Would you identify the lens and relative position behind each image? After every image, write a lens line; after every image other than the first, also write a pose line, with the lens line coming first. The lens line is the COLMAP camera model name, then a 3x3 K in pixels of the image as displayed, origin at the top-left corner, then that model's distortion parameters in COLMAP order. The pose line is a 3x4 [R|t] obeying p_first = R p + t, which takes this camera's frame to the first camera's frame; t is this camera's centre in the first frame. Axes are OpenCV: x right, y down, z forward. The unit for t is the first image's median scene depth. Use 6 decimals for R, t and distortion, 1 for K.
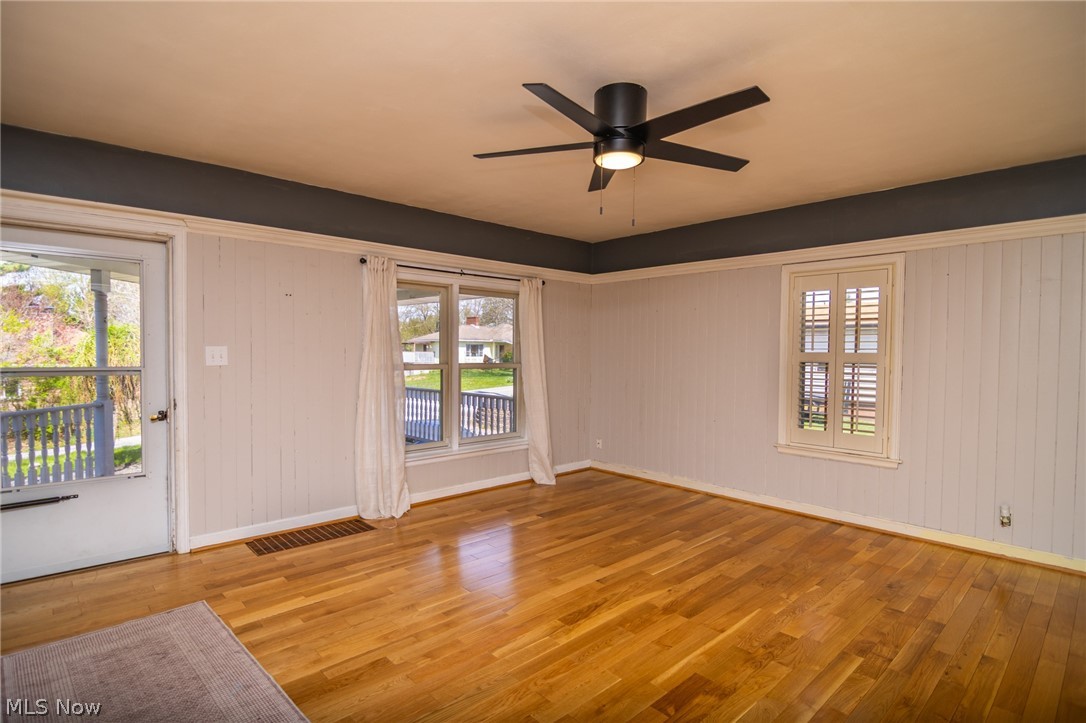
lens RADIAL K [[546.0, 0, 531.6], [0, 546.0, 361.4], [0, 0, 1]] dist [0.001685, -0.006870]
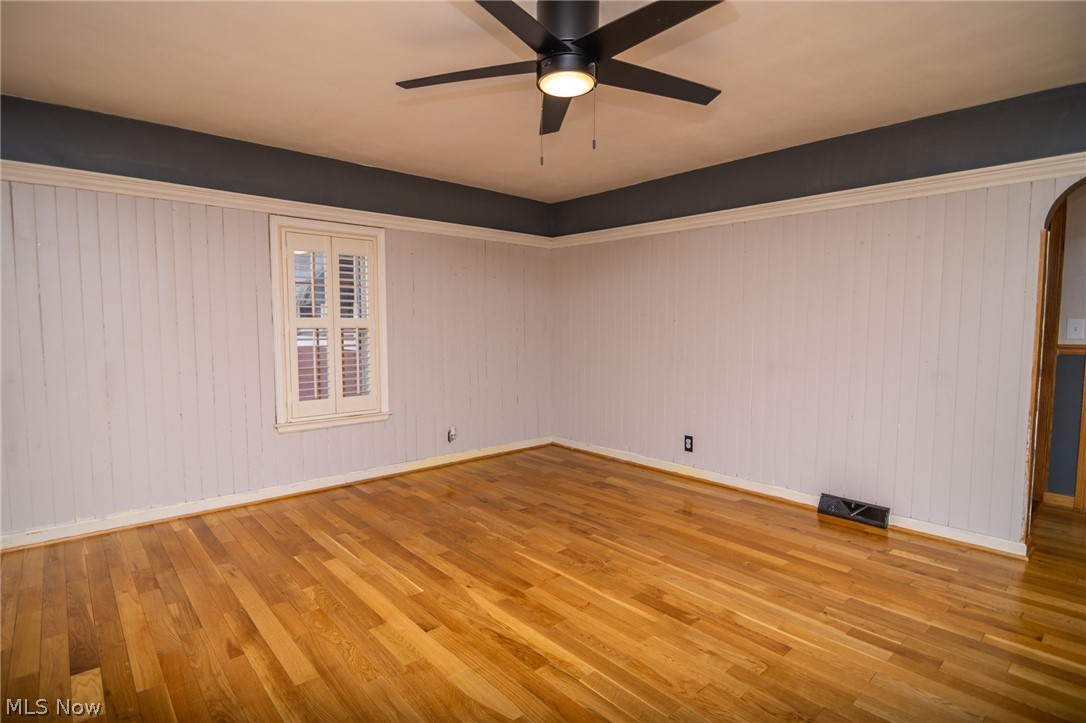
lens RADIAL K [[546.0, 0, 533.9], [0, 546.0, 357.5], [0, 0, 1]] dist [0.001685, -0.006870]
pose [[0.029021, -0.072294, 0.996961, -0.488964], [0.022642, 0.997173, 0.071651, -0.008263], [-0.999322, 0.020494, 0.030575, 0.705895]]
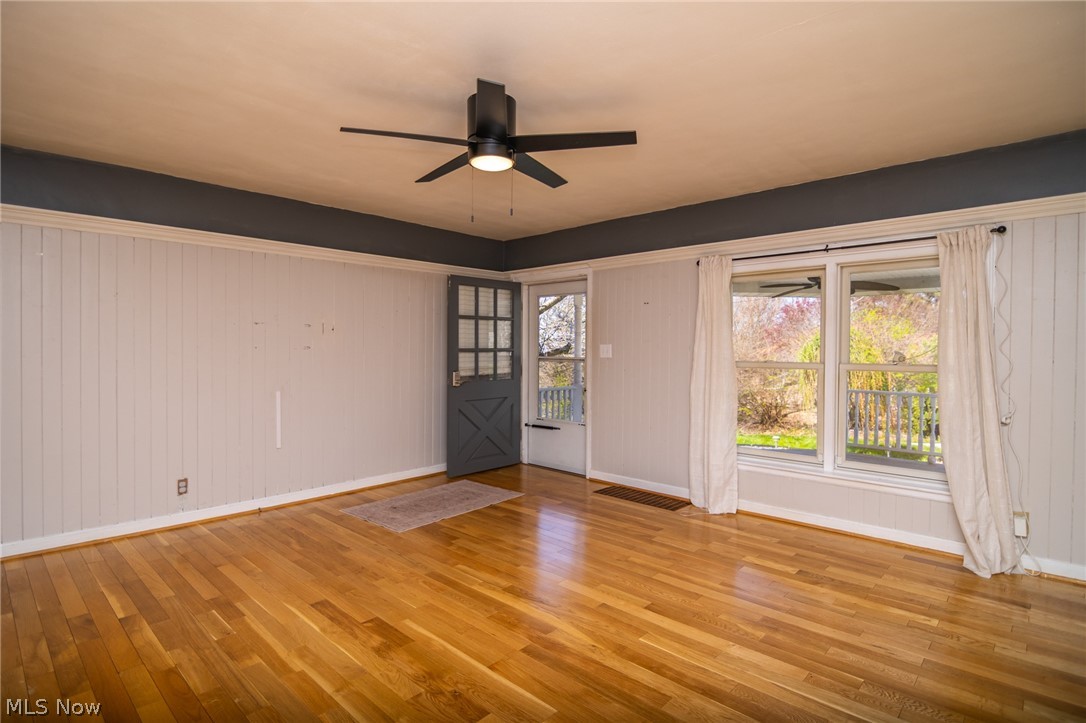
lens RADIAL K [[546.0, 0, 540.8], [0, 546.0, 359.4], [0, 0, 1]] dist [0.001685, -0.006870]
pose [[0.075621, 0.010935, -0.997077, 0.839397], [-0.025450, 0.999635, 0.009033, 0.002630], [0.996812, 0.024693, 0.075872, 0.701372]]
